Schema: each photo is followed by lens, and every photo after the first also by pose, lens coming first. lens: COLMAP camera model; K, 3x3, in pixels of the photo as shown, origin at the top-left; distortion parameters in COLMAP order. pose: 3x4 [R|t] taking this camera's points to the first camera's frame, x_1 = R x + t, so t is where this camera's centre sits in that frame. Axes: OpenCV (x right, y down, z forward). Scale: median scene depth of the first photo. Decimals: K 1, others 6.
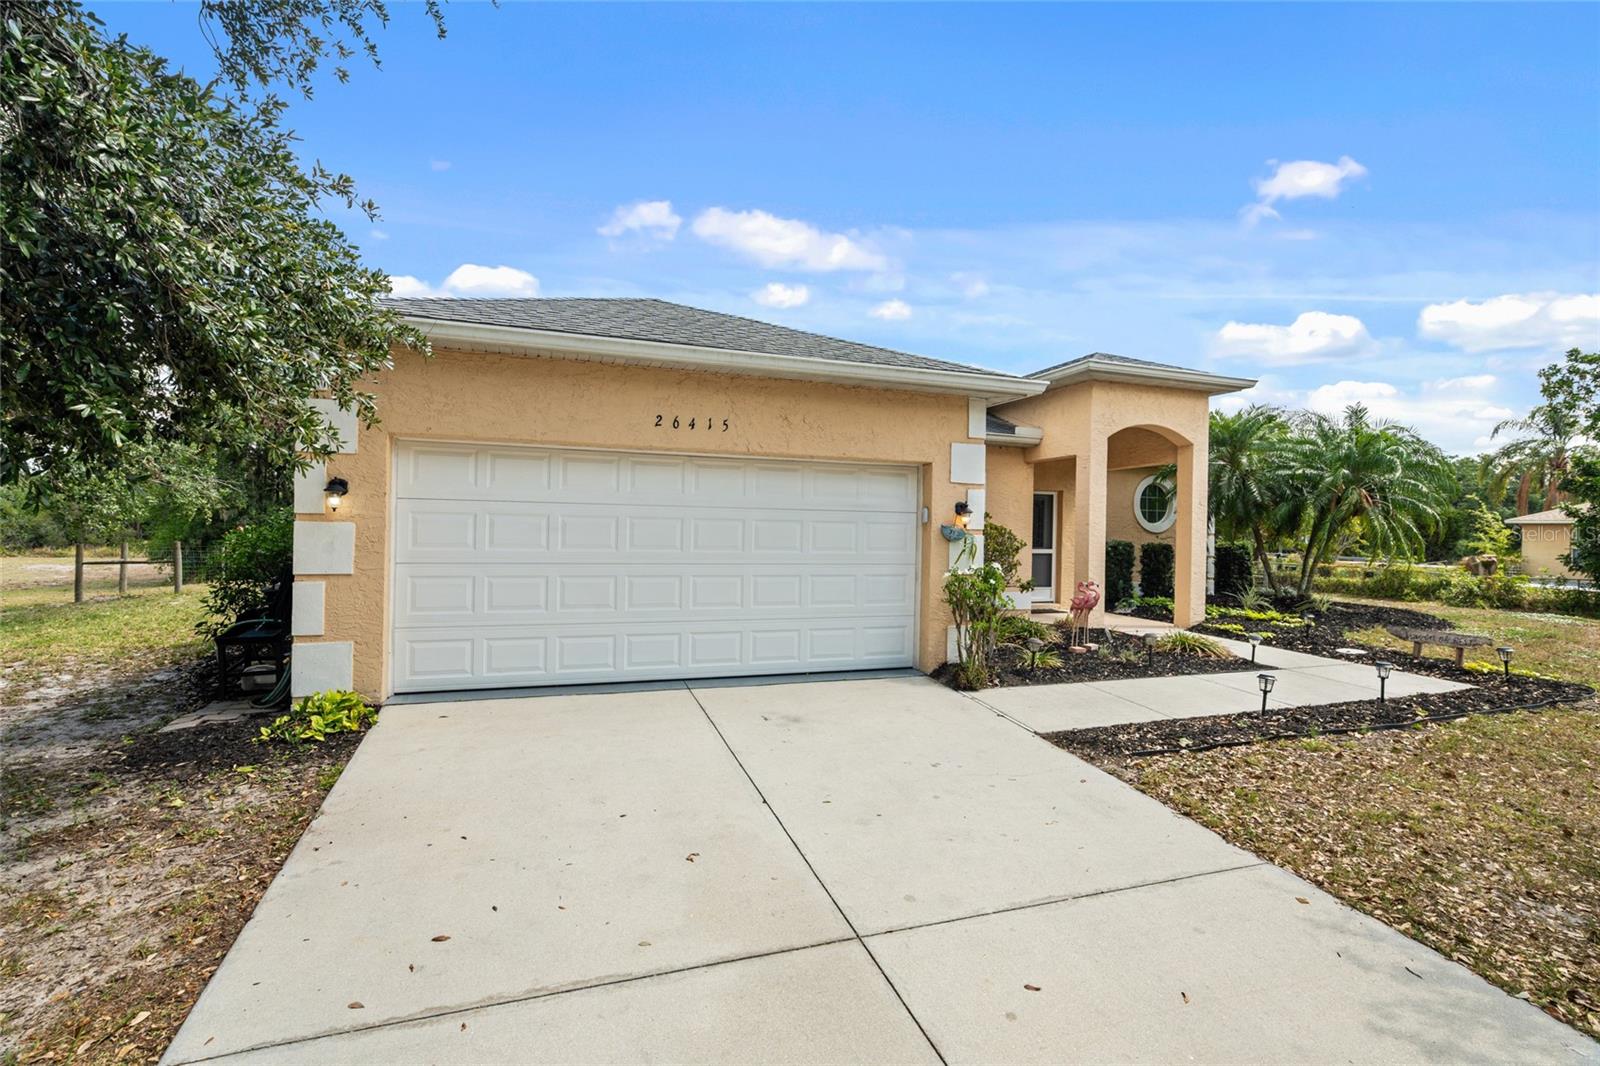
lens RADIAL K [[722.8, 0, 800.0], [0, 722.8, 533.0], [0, 0, 1]] dist [0.002909, 0.000692]
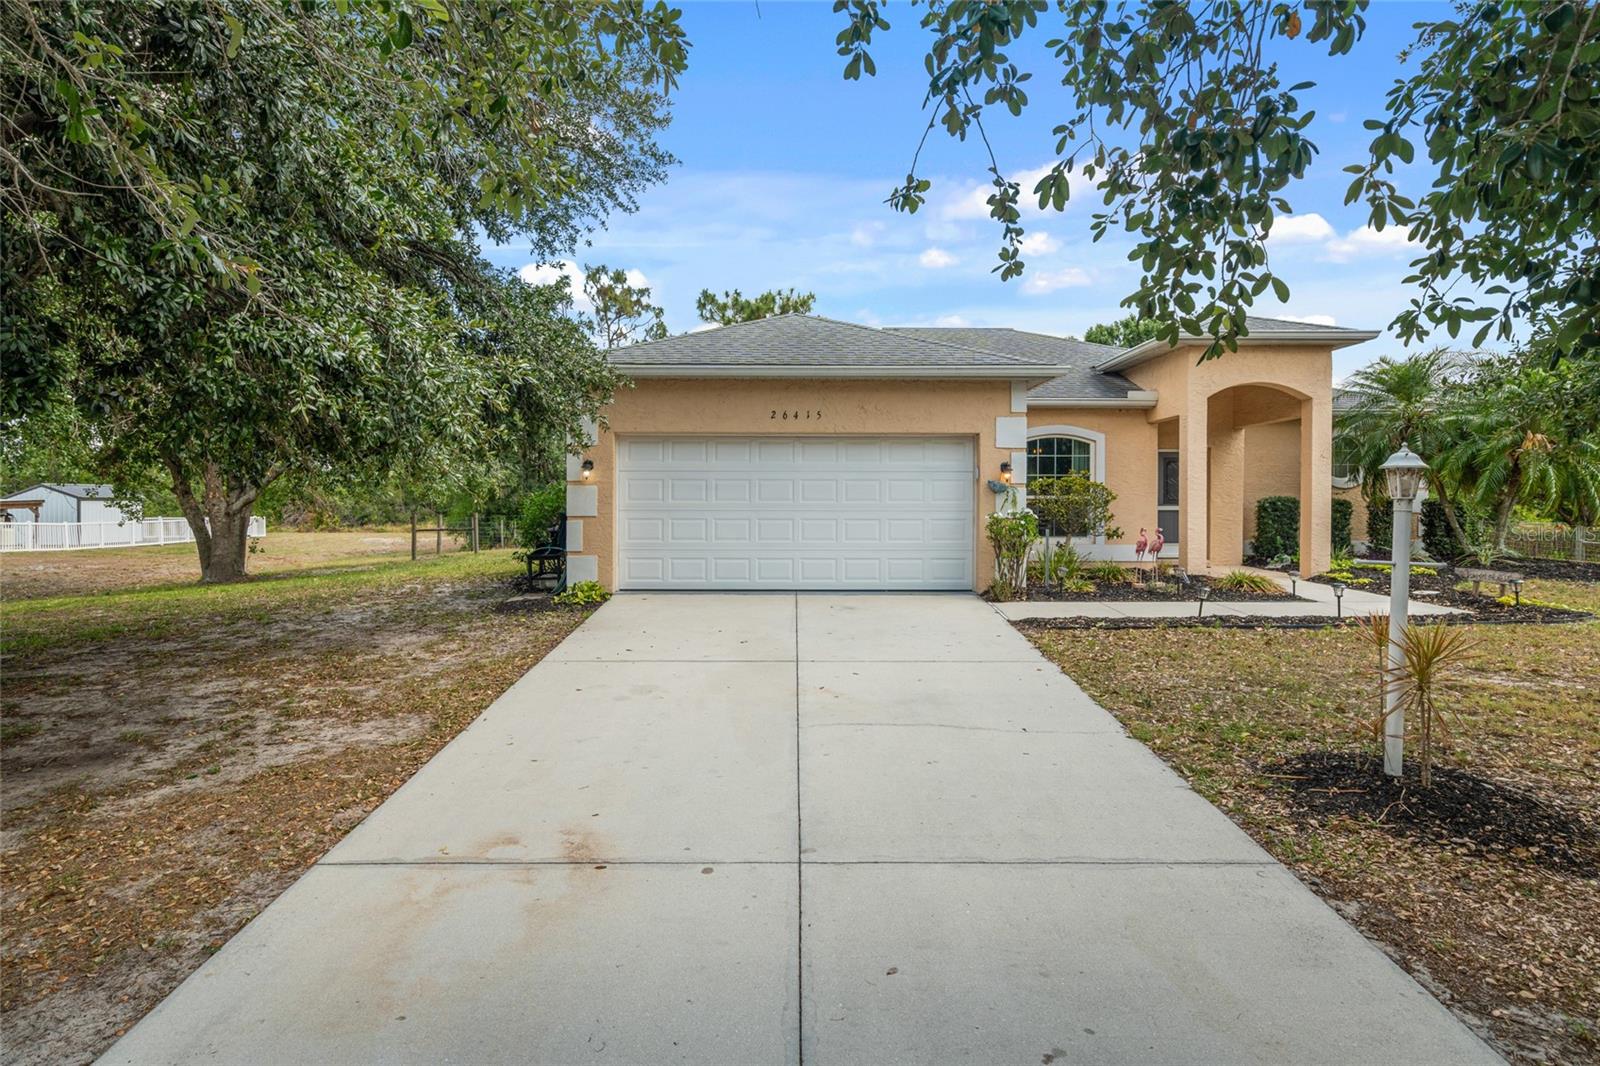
lens RADIAL K [[877.2, 0, 797.8], [0, 877.2, 500.6], [0, 0, 1]] dist [0.000013, 0.000466]
pose [[0.946590, -0.018298, -0.321921, 0.391888], [0.014954, 0.999805, -0.012859, 0.042149], [0.322093, 0.007358, 0.946679, -0.634817]]
